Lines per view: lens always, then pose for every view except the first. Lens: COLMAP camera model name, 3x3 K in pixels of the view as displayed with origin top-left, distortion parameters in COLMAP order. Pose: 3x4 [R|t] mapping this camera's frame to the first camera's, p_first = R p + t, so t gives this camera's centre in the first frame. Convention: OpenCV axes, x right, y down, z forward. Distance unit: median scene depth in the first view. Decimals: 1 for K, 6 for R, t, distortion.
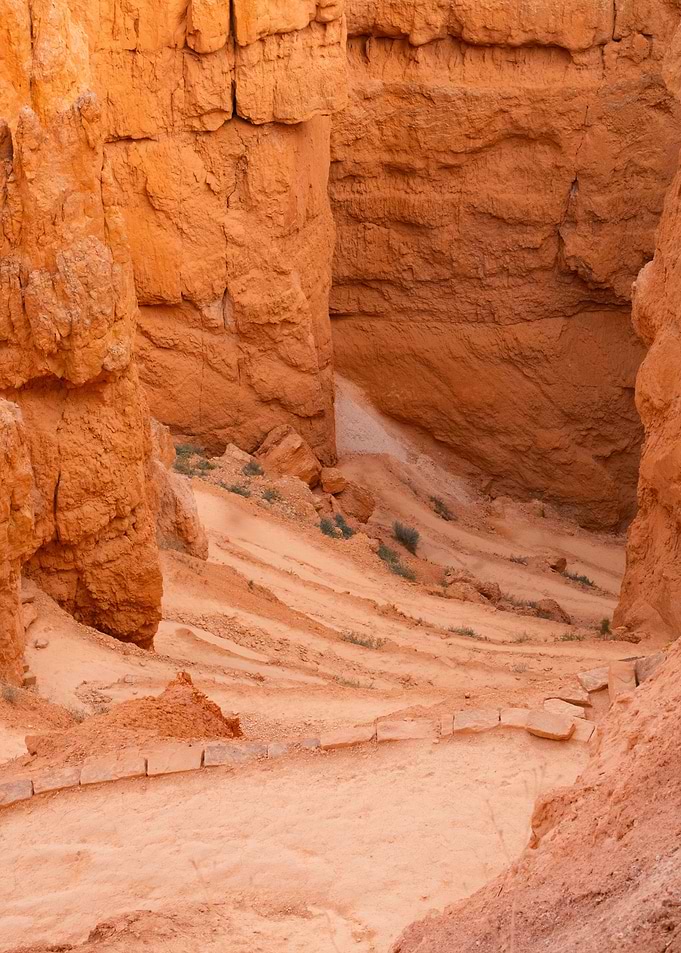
lens RADIAL K [[5133.2, 0, 340.6], [0, 5133.2, 477.1], [0, 0, 1]] dist [1.659002, 0.000000]
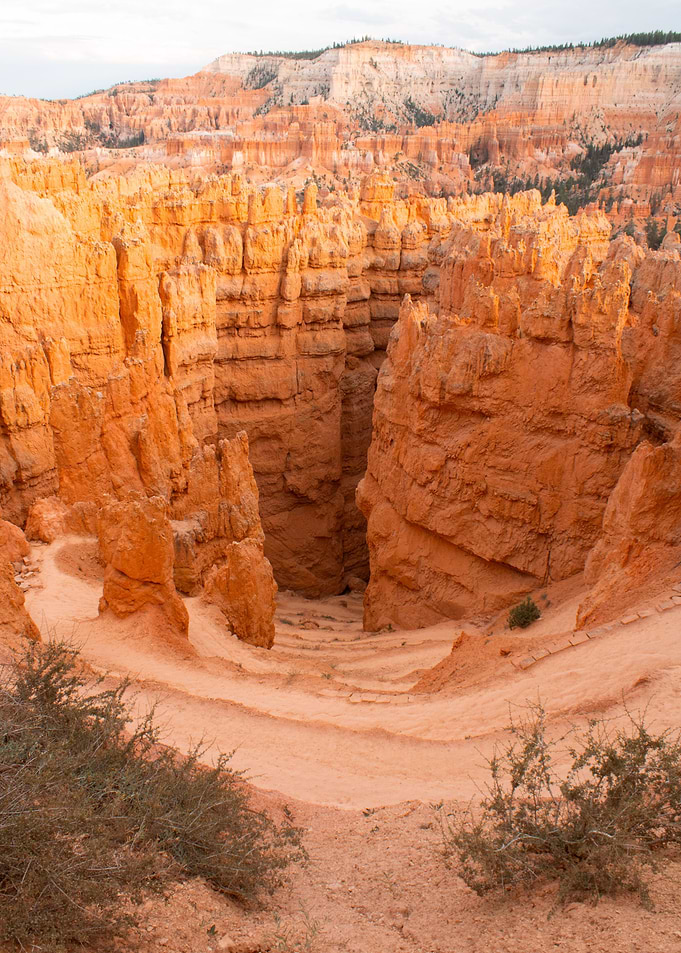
lens RADIAL K [[5133.2, 0, 340.4], [0, 5133.2, 476.1], [0, 0, 1]] dist [1.659002, 0.000000]
pose [[0.690404, -0.107380, 0.715410, -1.618616], [0.157712, 0.987477, -0.003983, -0.033721], [-0.706024, 0.115579, 0.698693, -0.656011]]
